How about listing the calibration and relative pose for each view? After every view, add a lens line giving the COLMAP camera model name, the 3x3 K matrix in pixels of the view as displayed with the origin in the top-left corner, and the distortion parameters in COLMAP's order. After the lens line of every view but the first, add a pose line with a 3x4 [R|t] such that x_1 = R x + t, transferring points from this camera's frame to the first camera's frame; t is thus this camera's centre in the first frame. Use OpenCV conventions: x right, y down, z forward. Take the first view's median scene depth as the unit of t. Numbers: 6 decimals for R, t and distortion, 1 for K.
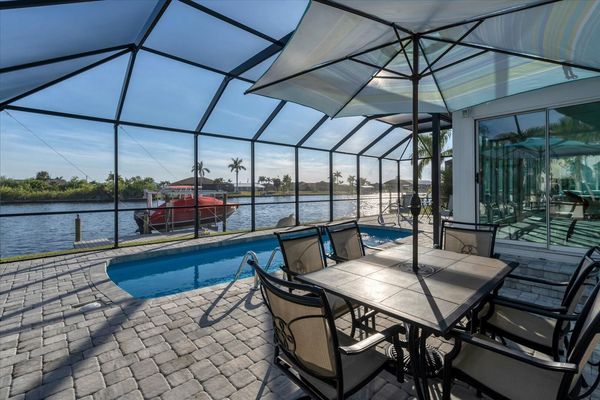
lens RADIAL K [[272.7, 0, 300.0], [0, 272.7, 200.0], [0, 0, 1]] dist [-0.000180, 0.000380]
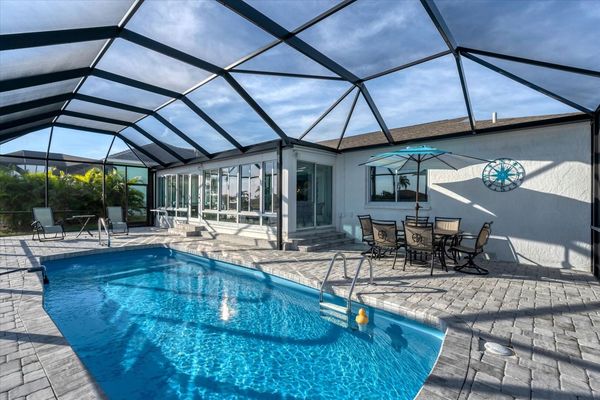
lens RADIAL K [[272.7, 0, 300.0], [0, 272.7, 200.0], [0, 0, 1]] dist [-0.000180, 0.000380]
pose [[-0.098119, 0.010389, 0.995120, -0.439877], [0.028564, 0.999563, -0.007619, -0.012195], [-0.994765, 0.027677, -0.098373, 0.478776]]
